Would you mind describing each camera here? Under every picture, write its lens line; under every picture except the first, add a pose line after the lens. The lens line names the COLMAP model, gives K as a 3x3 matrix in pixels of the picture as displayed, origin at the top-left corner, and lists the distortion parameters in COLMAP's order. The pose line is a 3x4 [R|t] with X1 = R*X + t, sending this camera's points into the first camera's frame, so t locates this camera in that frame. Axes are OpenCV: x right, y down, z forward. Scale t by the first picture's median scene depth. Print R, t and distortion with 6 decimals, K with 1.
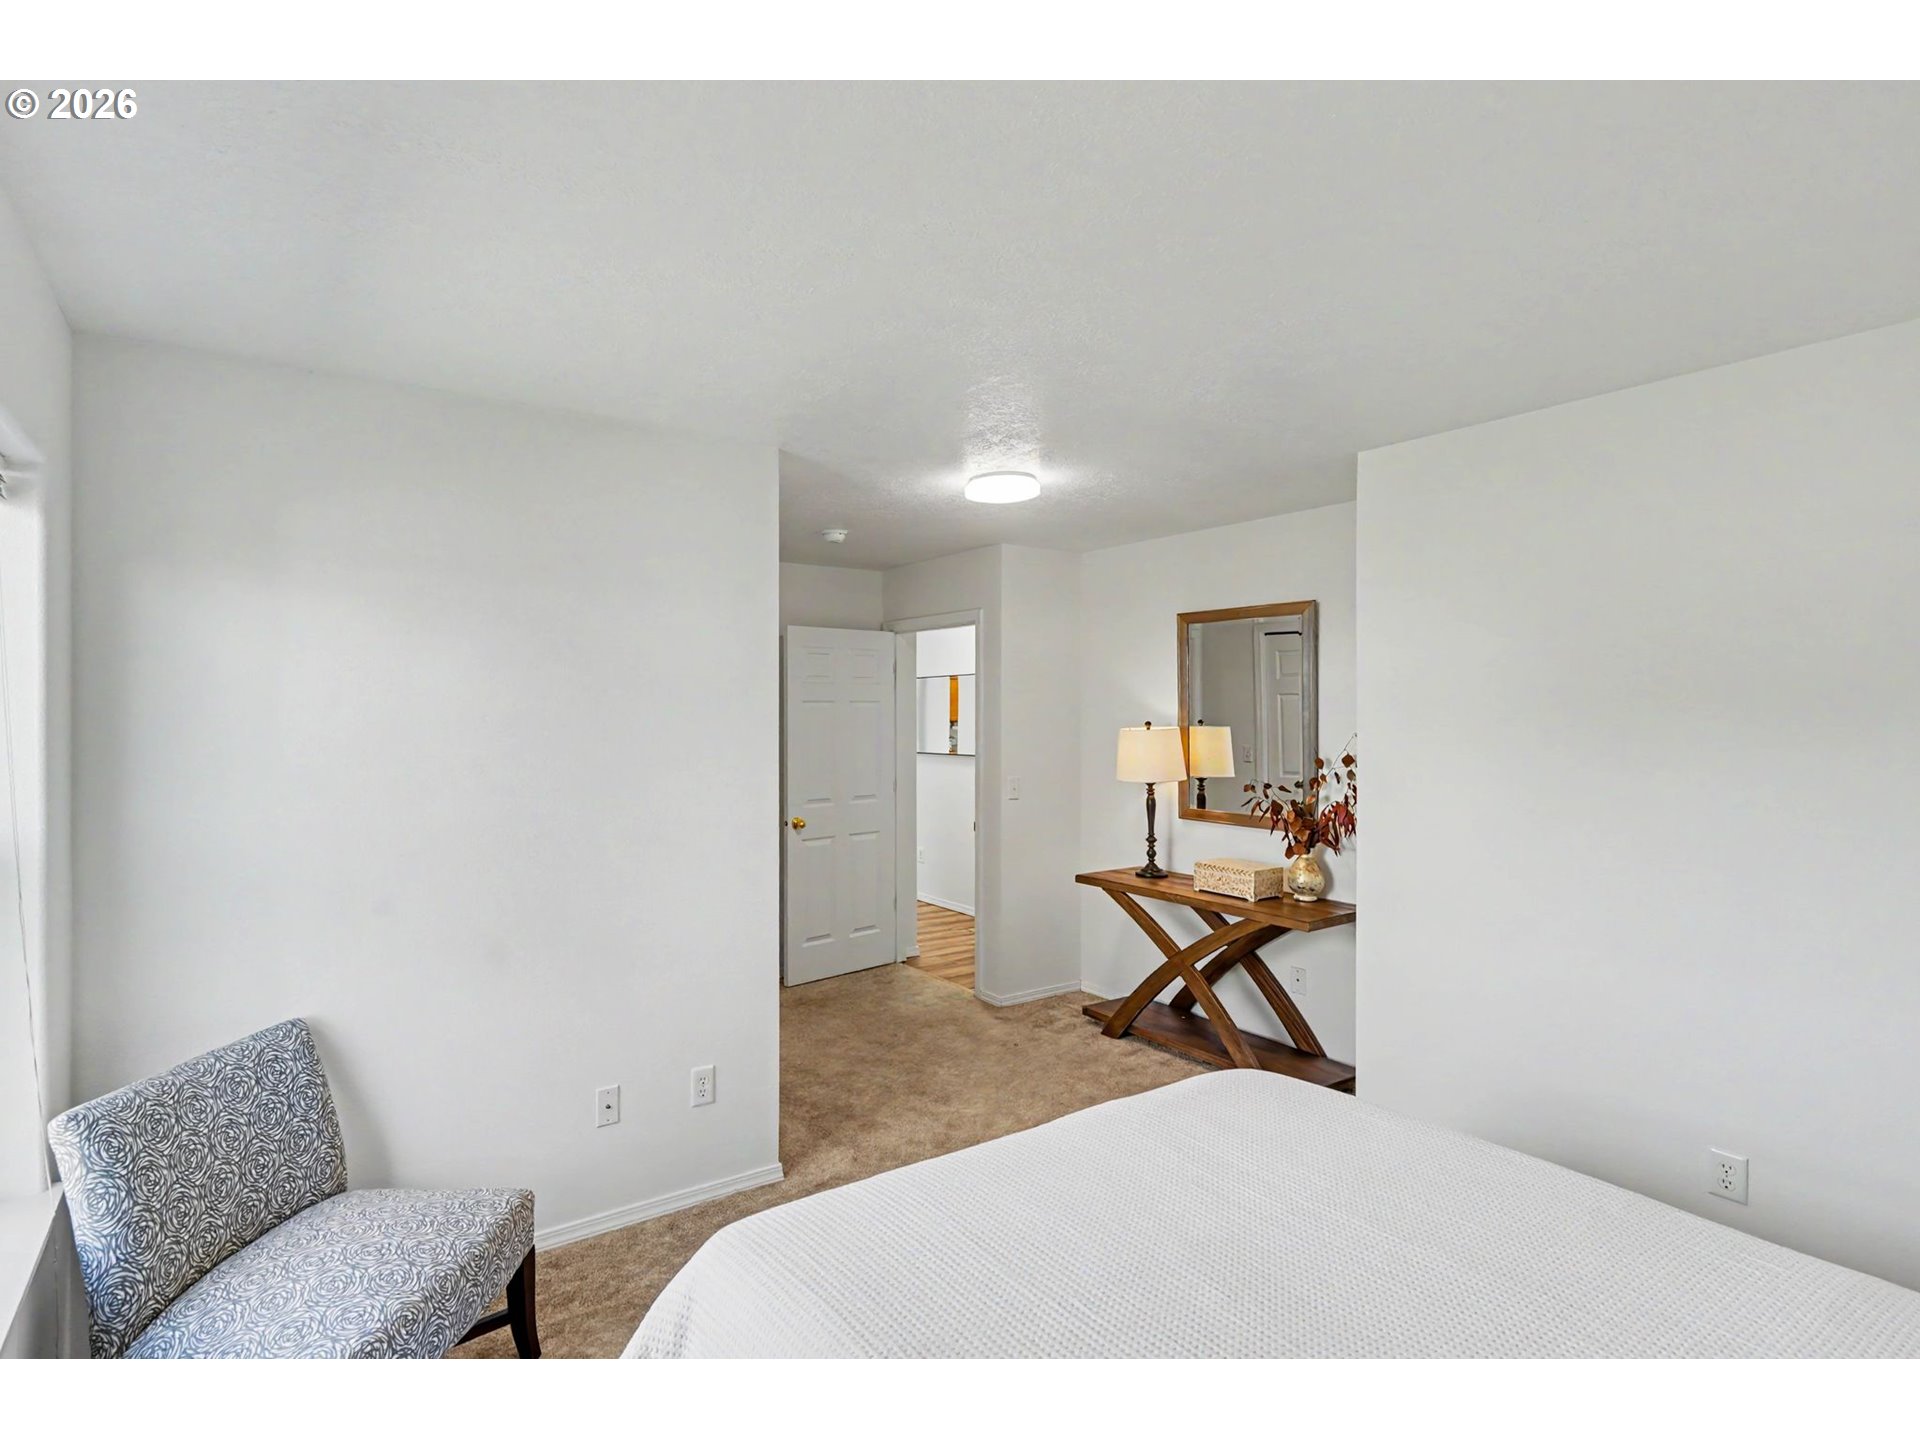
lens RADIAL K [[942.9, 0, 838.5], [0, 942.9, 719.0], [0, 0, 1]] dist [-0.000070, 0.000014]
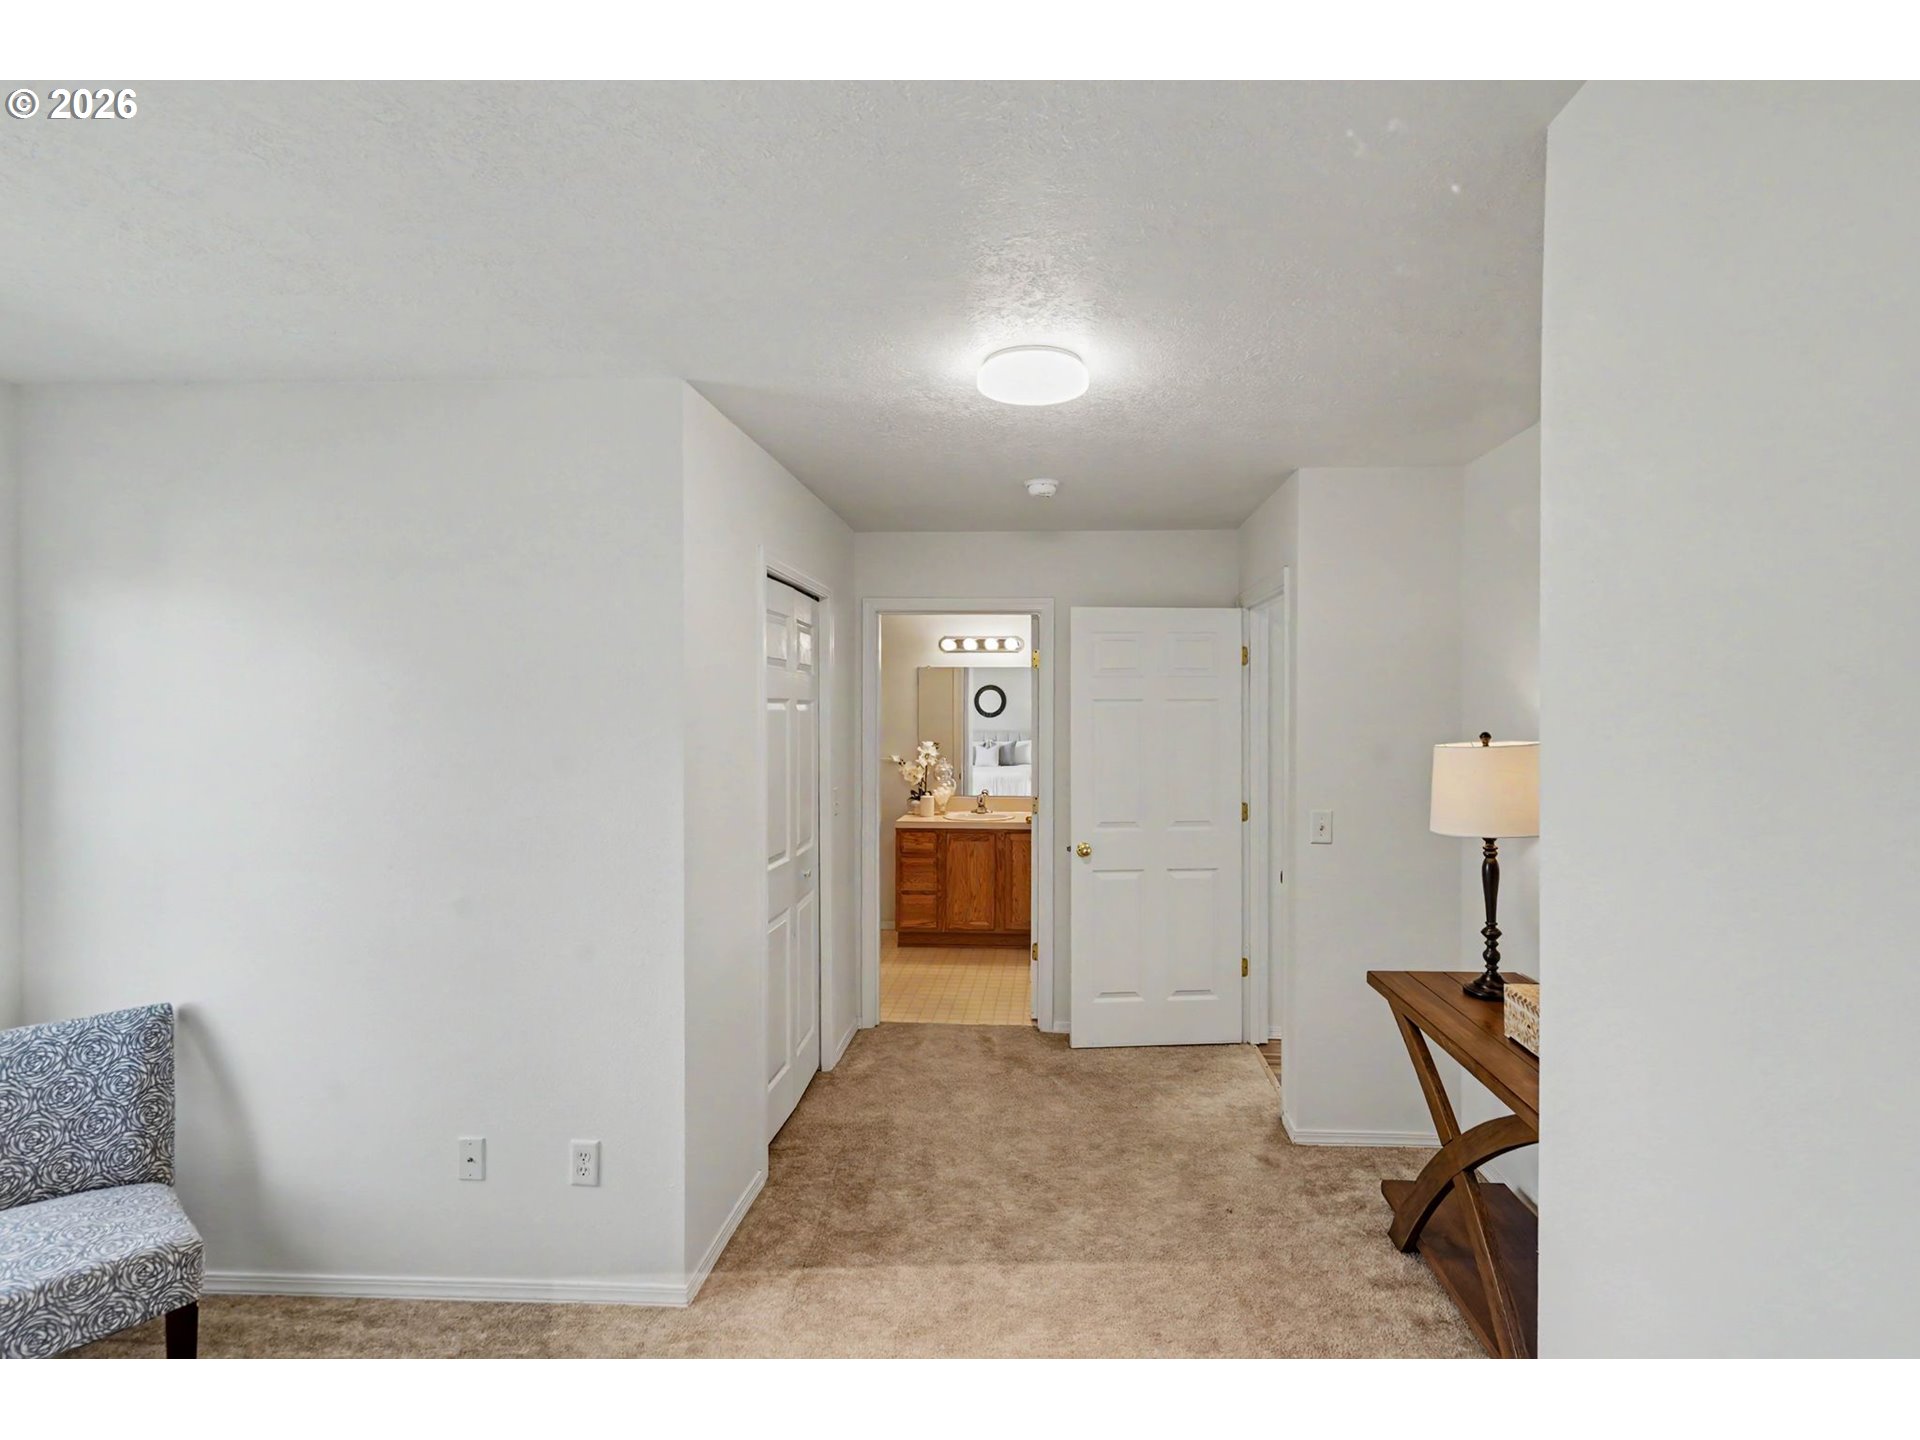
lens RADIAL K [[925.9, 0, 997.5], [0, 925.9, 728.4], [0, 0, 1]] dist [0.001640, 0.000347]
pose [[0.823753, 0.012664, -0.566808, 0.436468], [-0.006059, 0.999890, 0.013534, -0.006179], [0.566917, -0.007714, 0.823739, 0.377999]]
